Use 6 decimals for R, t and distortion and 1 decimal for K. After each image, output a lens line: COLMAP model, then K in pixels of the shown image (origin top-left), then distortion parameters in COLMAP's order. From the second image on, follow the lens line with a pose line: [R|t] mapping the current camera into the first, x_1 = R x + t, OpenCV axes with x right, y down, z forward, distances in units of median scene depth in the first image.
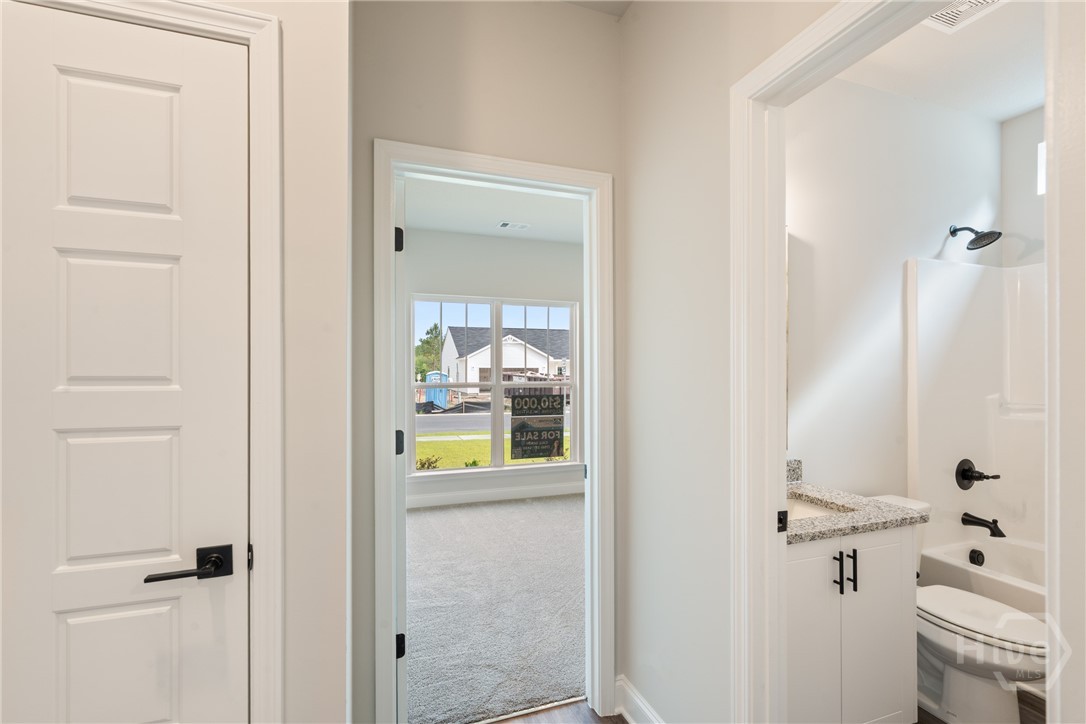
lens RADIAL K [[492.0, 0, 532.4], [0, 492.0, 371.2], [0, 0, 1]] dist [-0.002272, 0.000205]
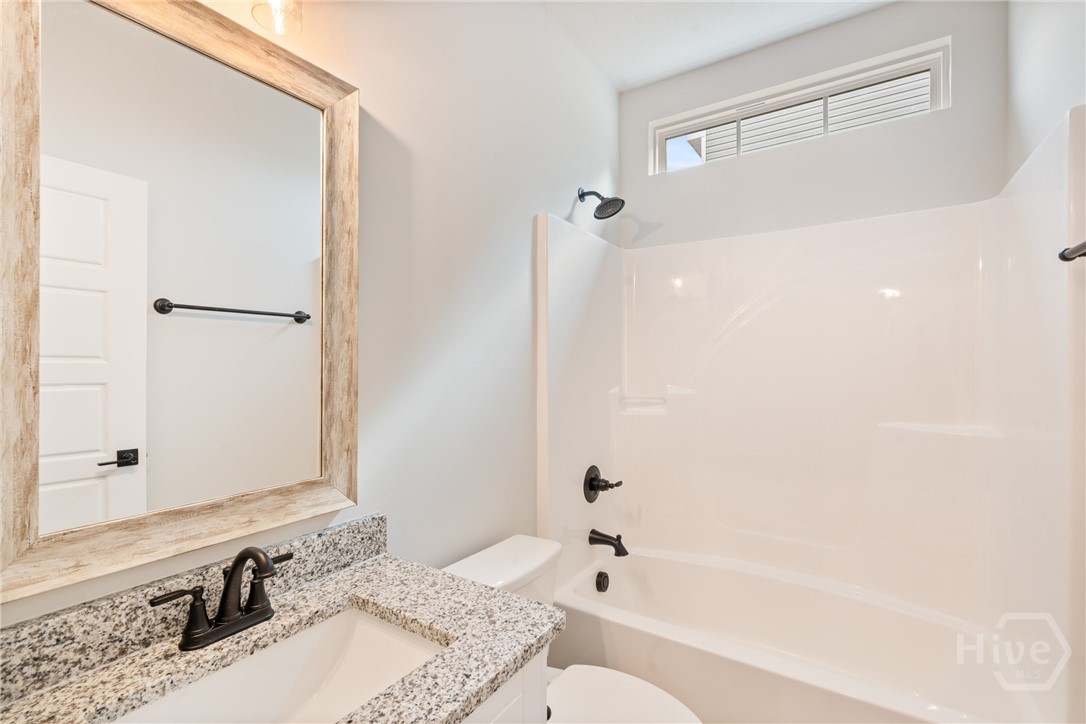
lens RADIAL K [[492.0, 0, 542.3], [0, 492.0, 363.2], [0, 0, 1]] dist [-0.002272, 0.000205]
pose [[0.792009, 0.004075, 0.610495, 0.302919], [-0.001629, 0.999988, -0.004562, 0.007138], [-0.610507, 0.002619, 0.792007, 0.389794]]
